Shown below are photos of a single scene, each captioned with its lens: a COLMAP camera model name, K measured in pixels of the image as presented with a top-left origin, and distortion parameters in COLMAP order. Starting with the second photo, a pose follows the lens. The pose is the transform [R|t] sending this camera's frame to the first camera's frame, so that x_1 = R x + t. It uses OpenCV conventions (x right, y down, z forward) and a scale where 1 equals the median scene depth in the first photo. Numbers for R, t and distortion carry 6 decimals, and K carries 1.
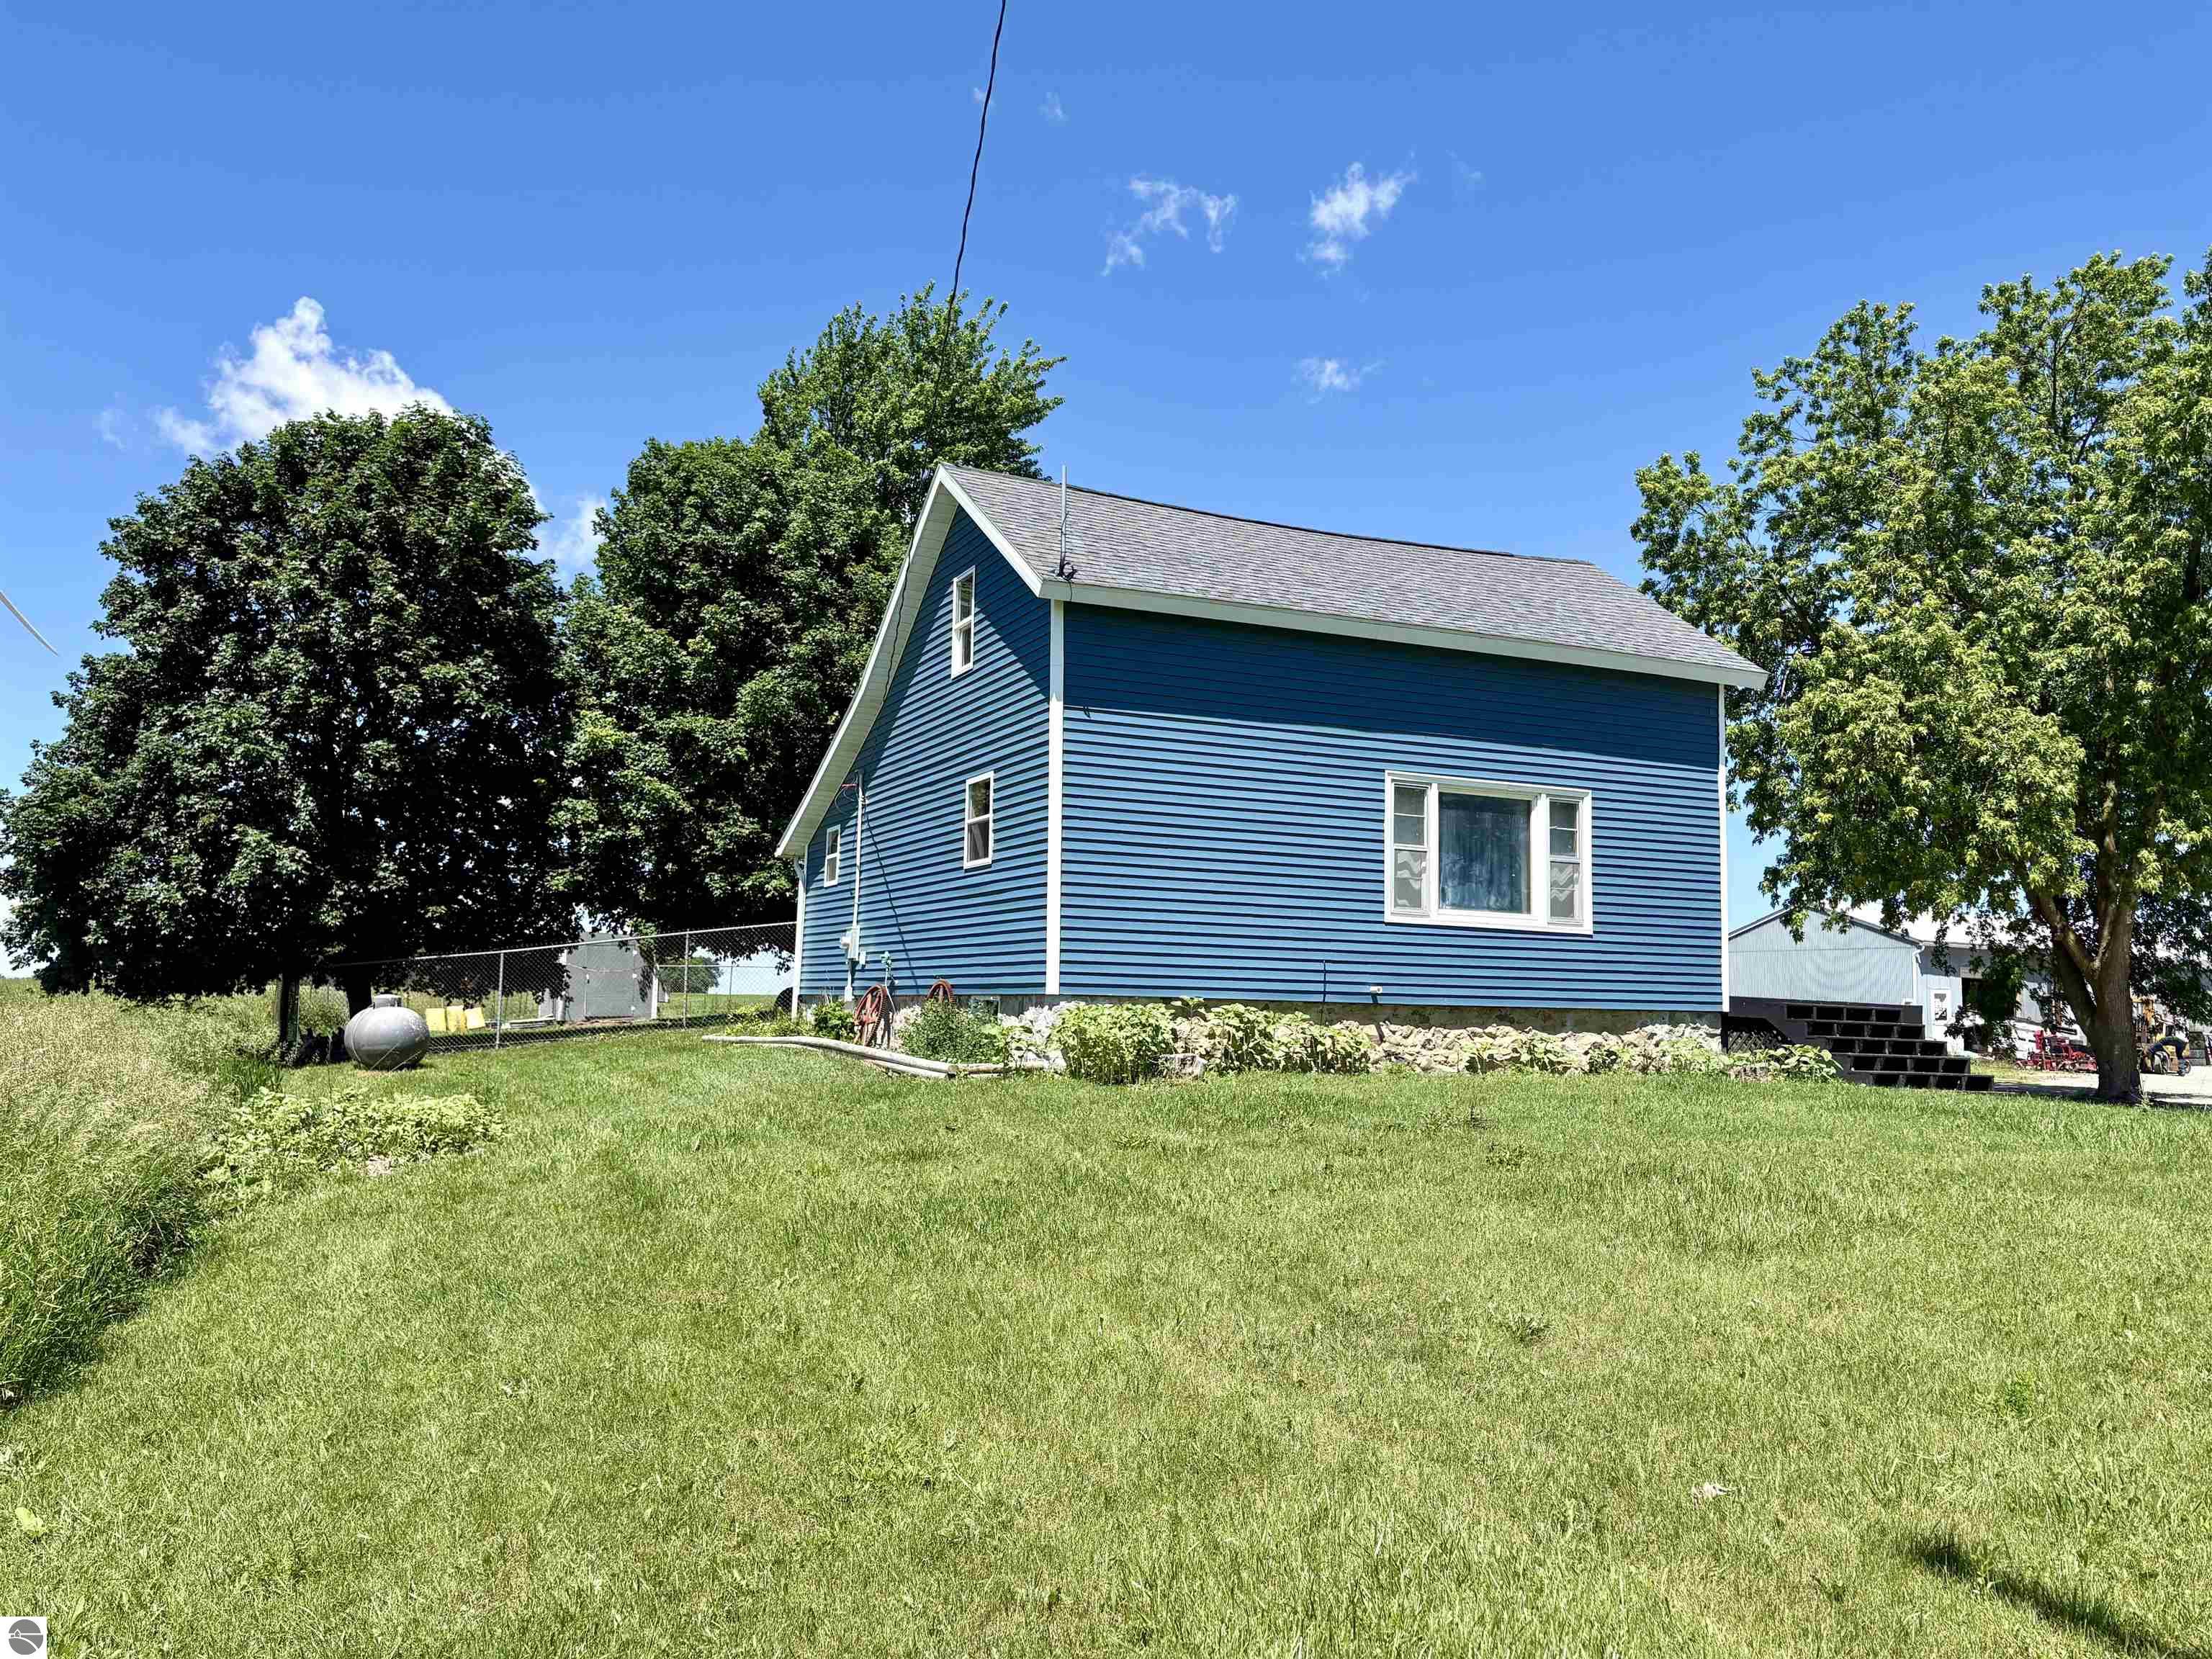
lens RADIAL K [[1676.6, 0, 1128.5], [0, 1676.6, 815.8], [0, 0, 1]] dist [0.046013, -0.041653]
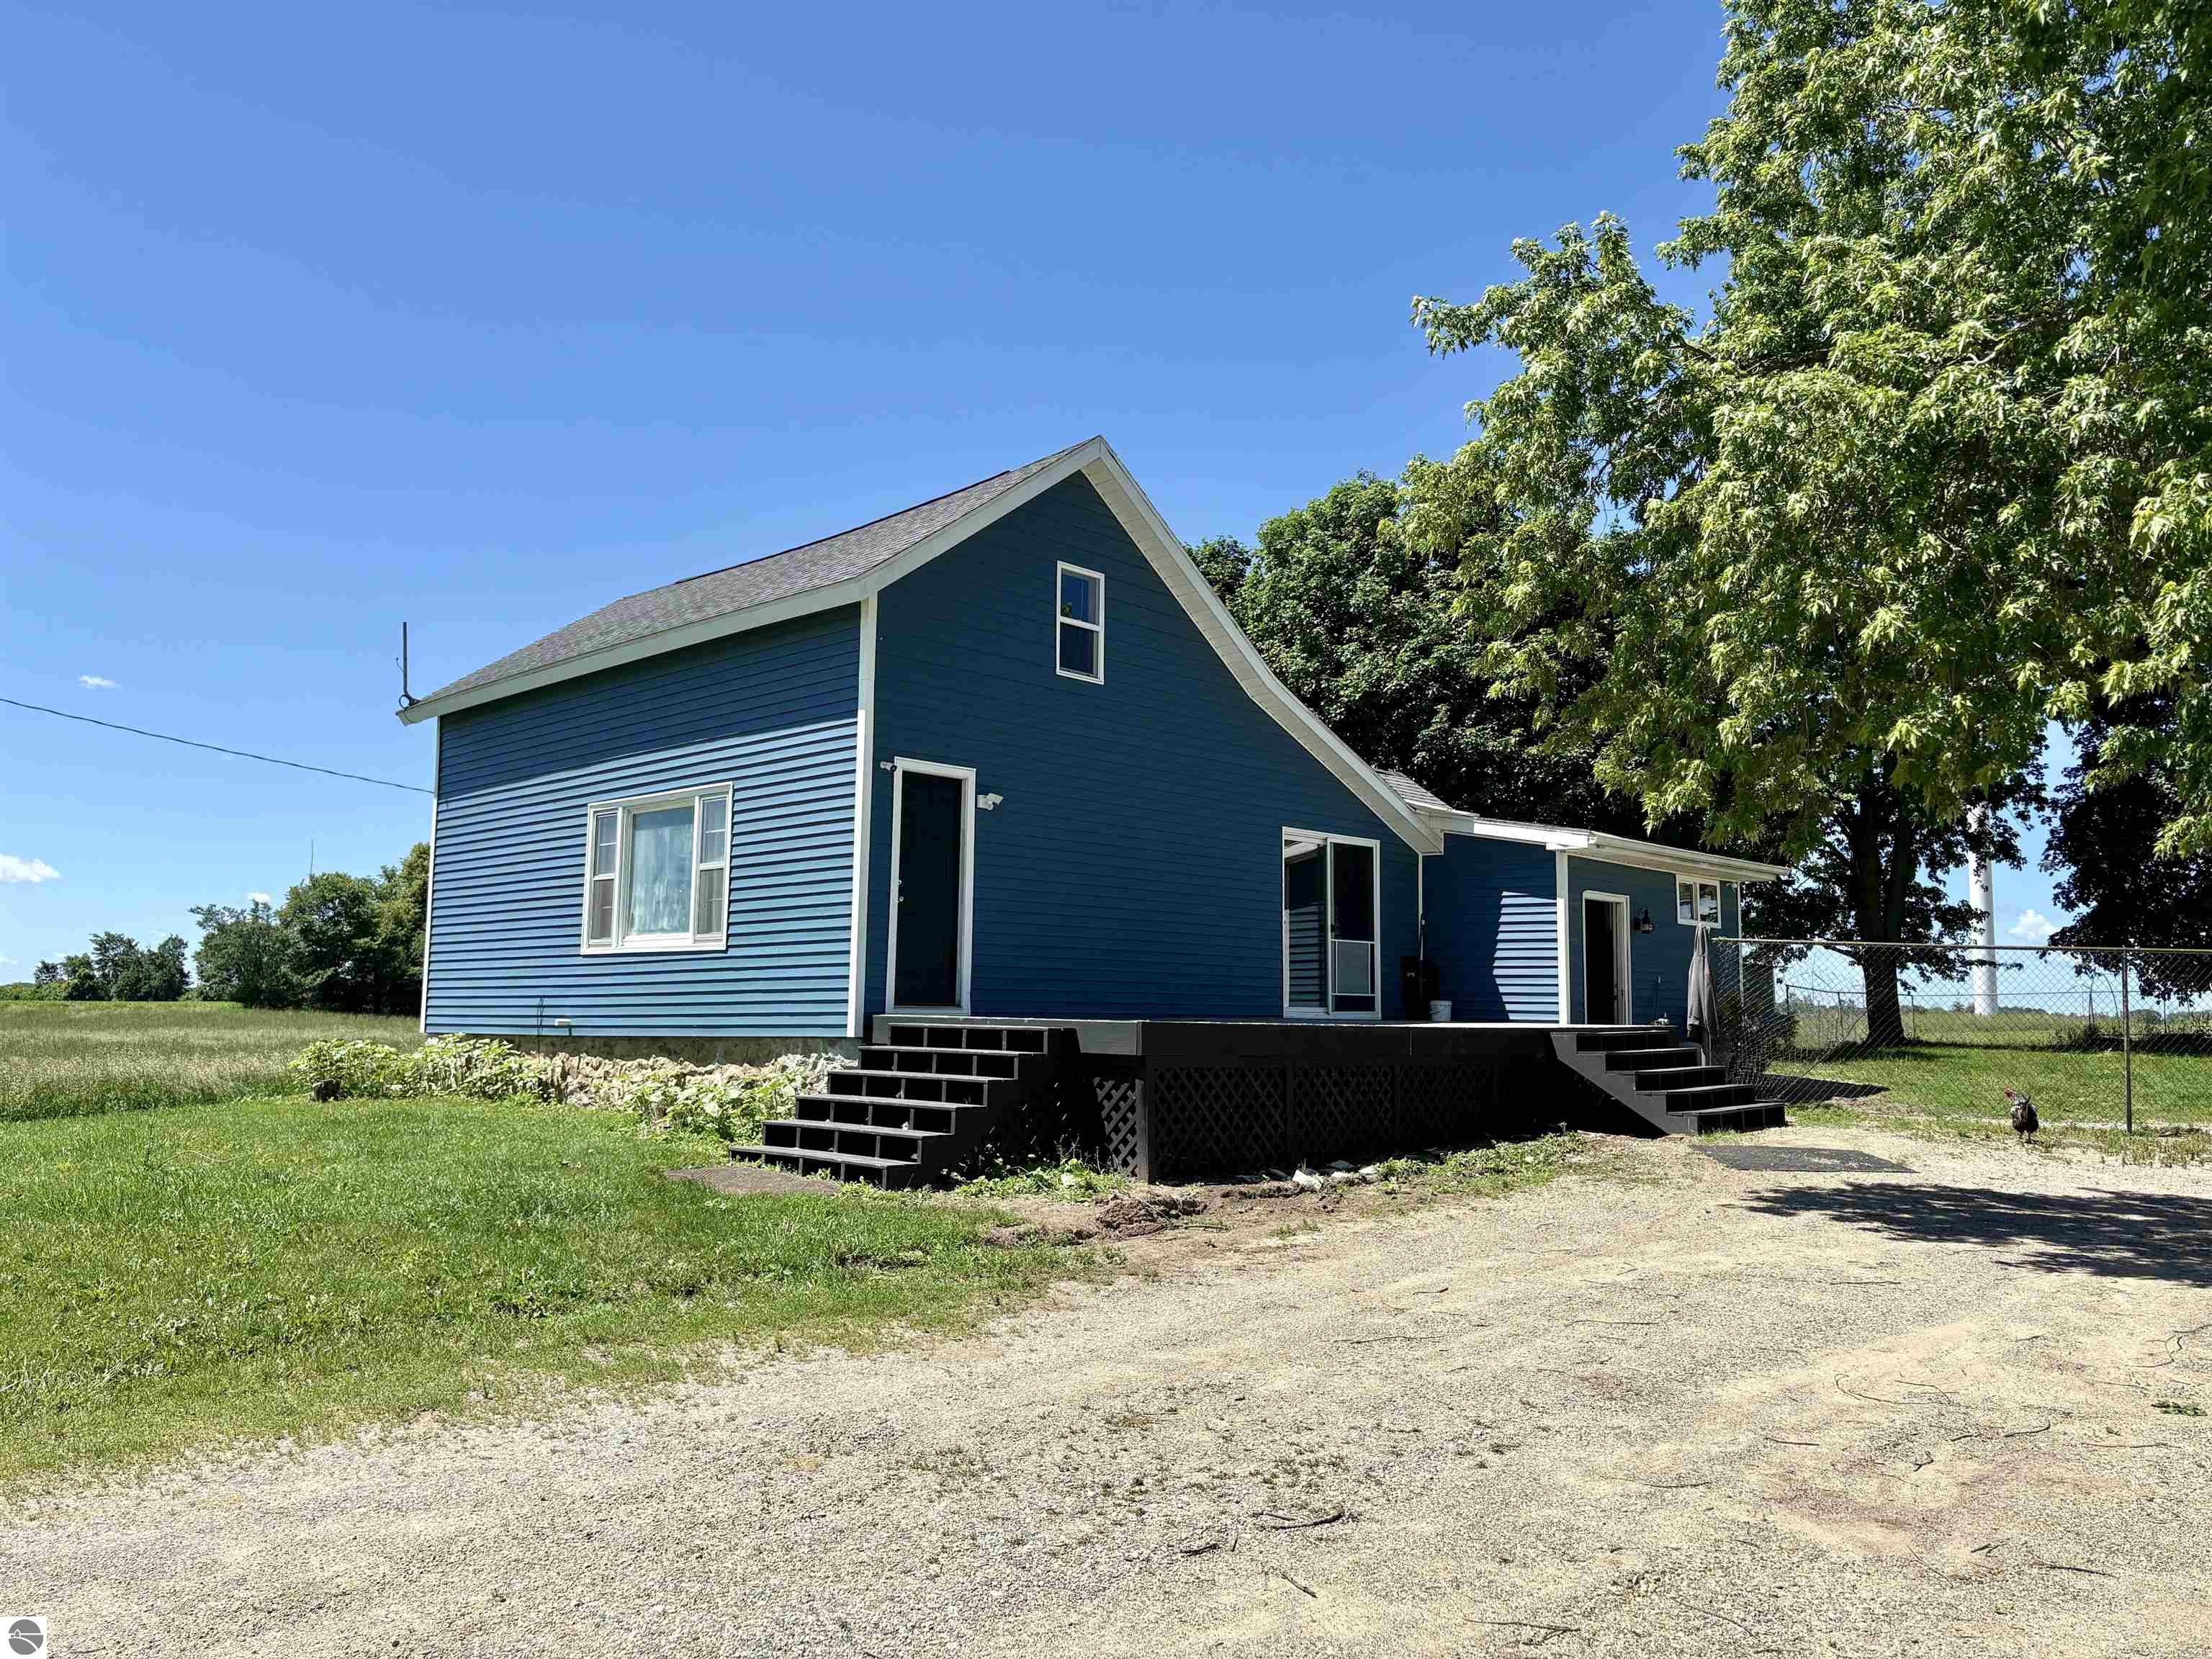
lens RADIAL K [[1676.6, 0, 1106.6], [0, 1676.6, 837.9], [0, 0, 1]] dist [0.046013, -0.041653]
pose [[0.332969, -0.119194, -0.935374, 1.100250], [0.118738, 0.989382, -0.083808, 0.105206], [0.935432, -0.083159, 0.343587, 0.863555]]
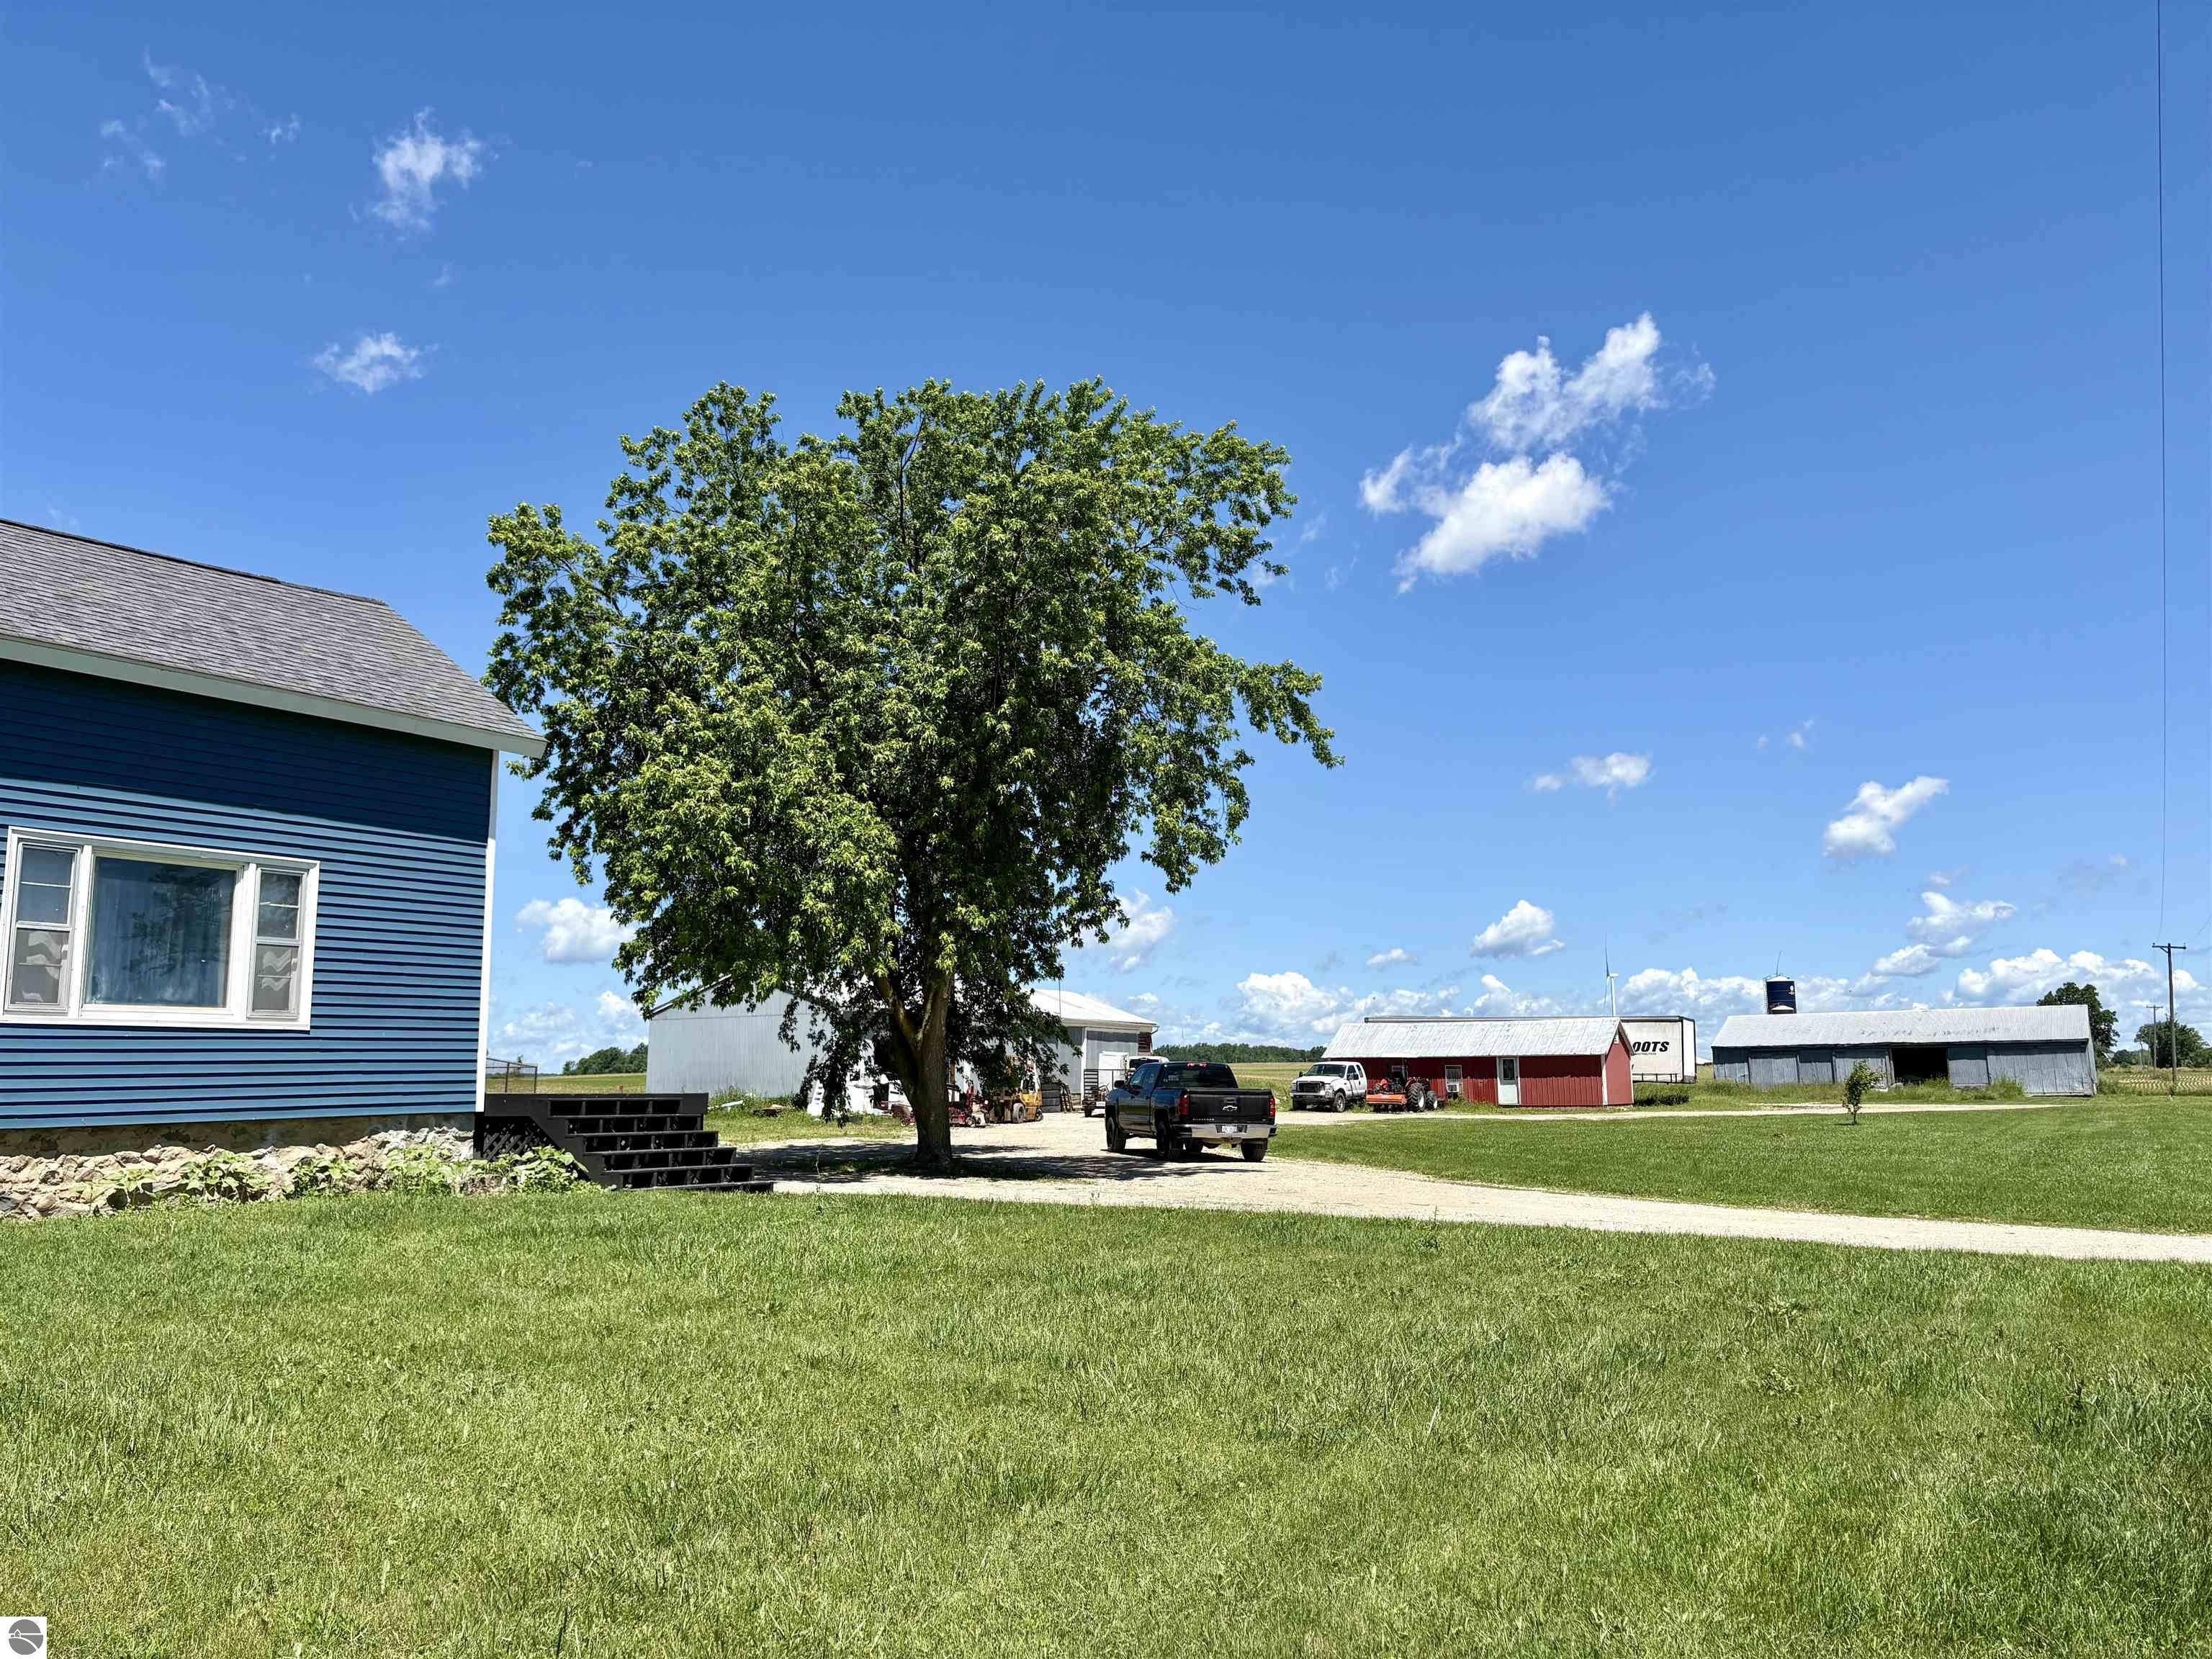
lens RADIAL K [[1676.6, 0, 1126.2], [0, 1676.6, 814.1], [0, 0, 1]] dist [0.046013, -0.041653]
pose [[0.833373, 0.052940, 0.550170, 0.138542], [-0.031804, 0.998346, -0.047891, -0.010369], [-0.551795, 0.022413, 0.833678, 0.054575]]
